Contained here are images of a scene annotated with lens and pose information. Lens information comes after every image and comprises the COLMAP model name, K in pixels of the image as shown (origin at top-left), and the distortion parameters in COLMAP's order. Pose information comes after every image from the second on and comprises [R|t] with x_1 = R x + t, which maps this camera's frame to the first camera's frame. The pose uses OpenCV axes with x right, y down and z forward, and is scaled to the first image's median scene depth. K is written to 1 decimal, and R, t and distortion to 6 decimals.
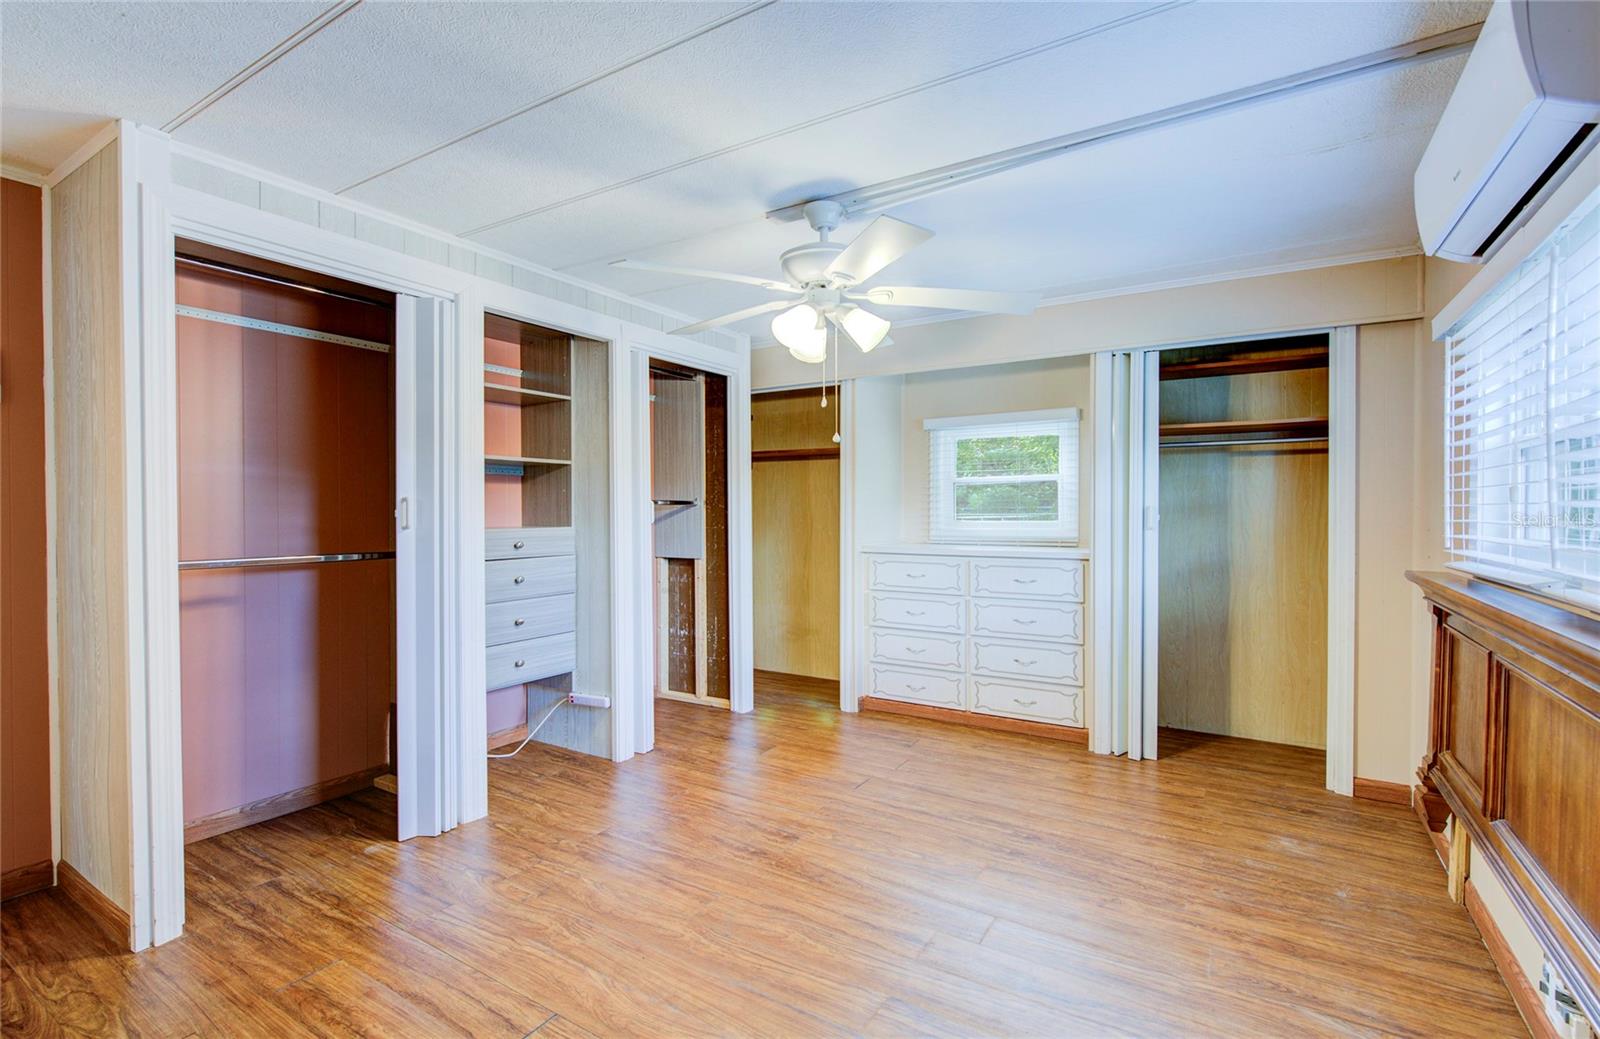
lens RADIAL K [[678.4, 0, 824.8], [0, 678.4, 517.7], [0, 0, 1]] dist [-0.000309, 0.000084]
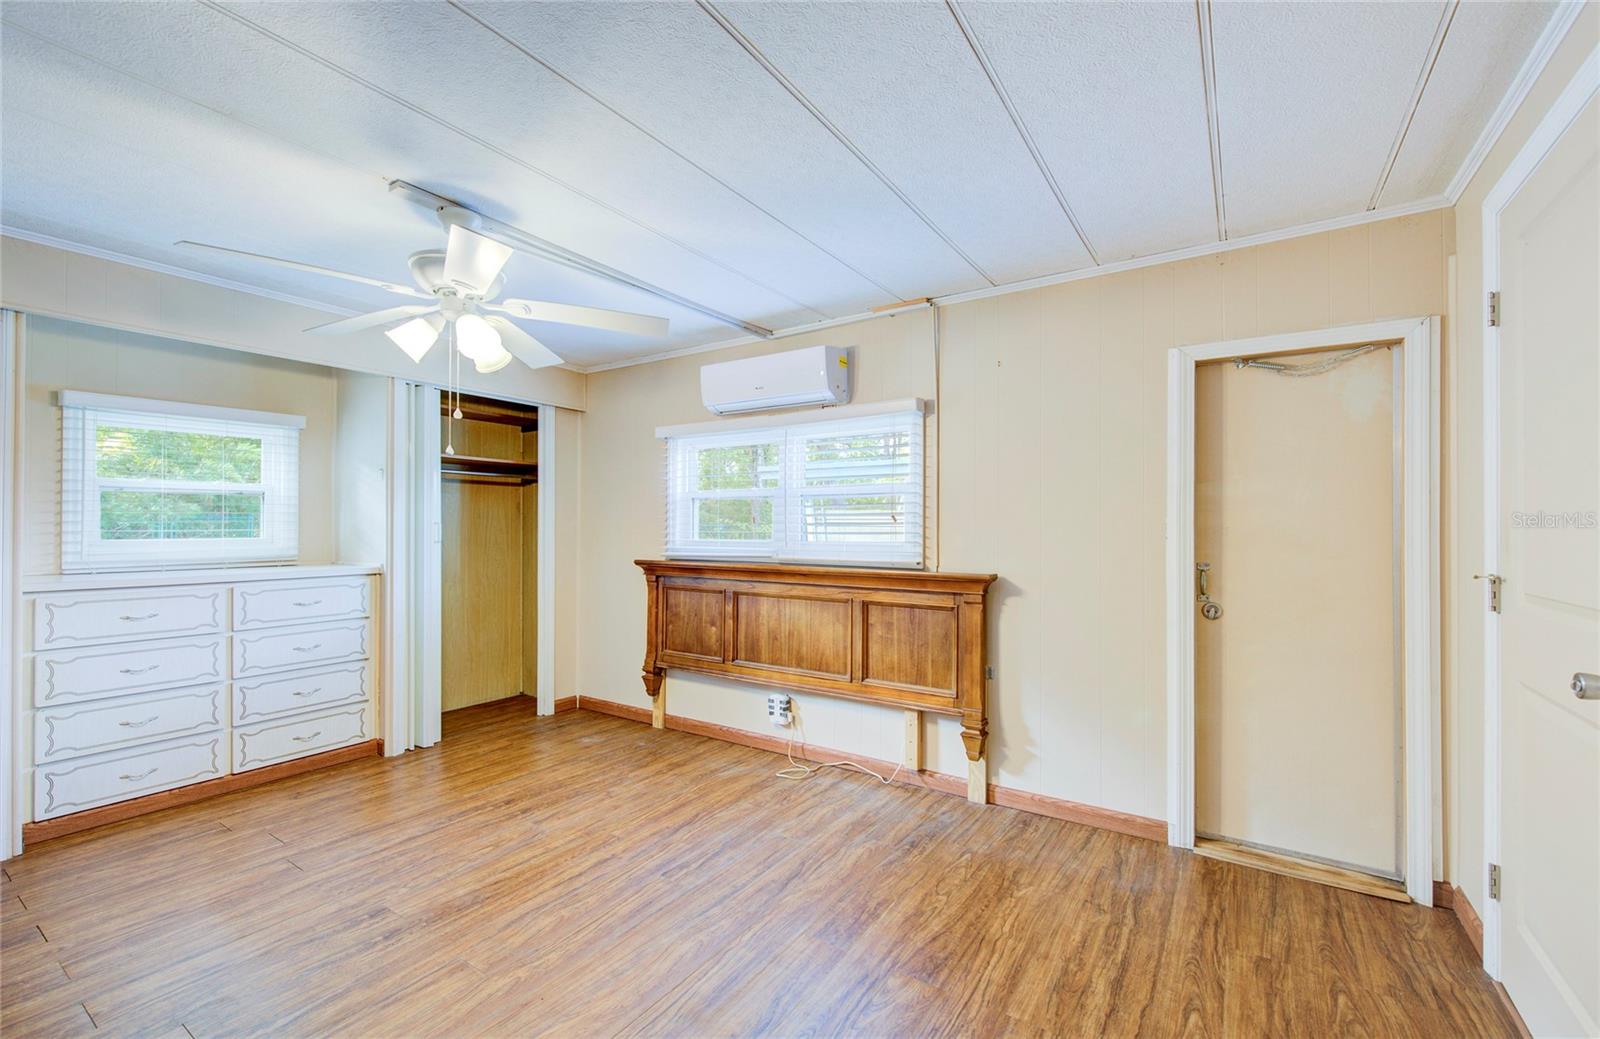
lens RADIAL K [[666.5, 0, 810.8], [0, 666.5, 522.5], [0, 0, 1]] dist [0.000475, -0.000126]
pose [[0.059765, 0.006615, 0.998191, -0.604330], [0.010324, 0.999920, -0.007244, -0.002160], [-0.998159, 0.010738, 0.059692, 0.289908]]
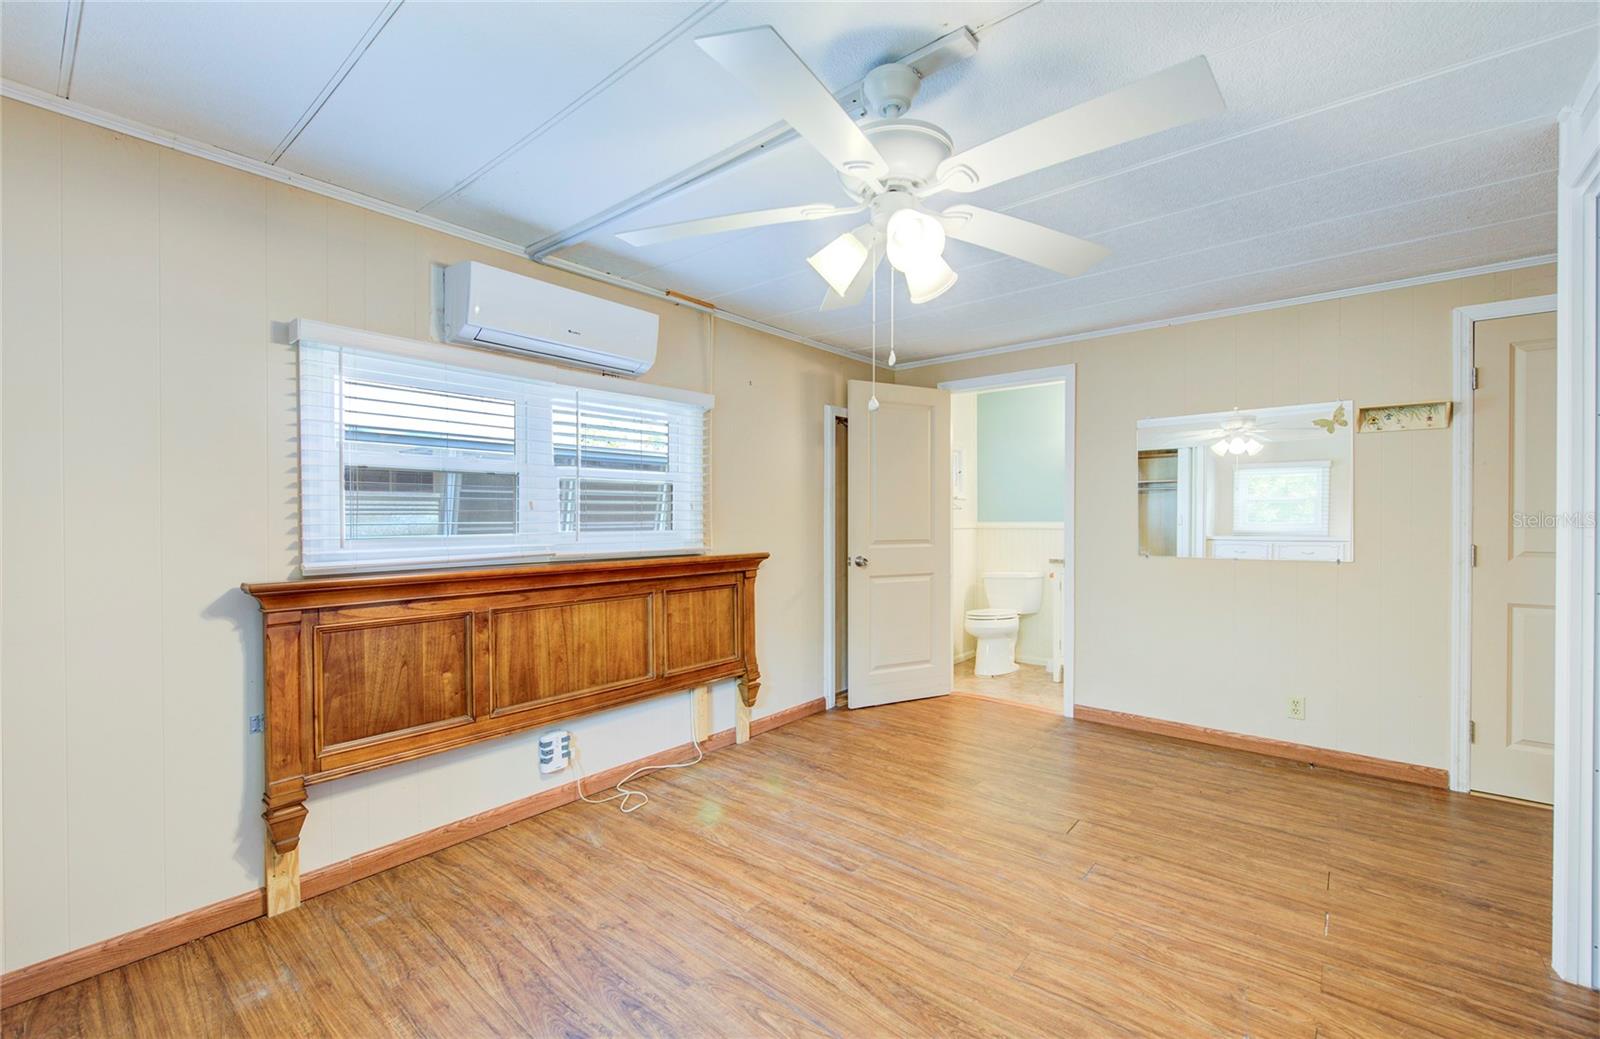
lens RADIAL K [[666.5, 0, 810.8], [0, 666.5, 522.5], [0, 0, 1]] dist [0.000475, -0.000126]
pose [[-0.985253, -0.000080, 0.171106, -0.004114], [0.003976, 0.999719, 0.023365, -0.011723], [-0.171060, 0.023701, -0.984976, 1.140724]]
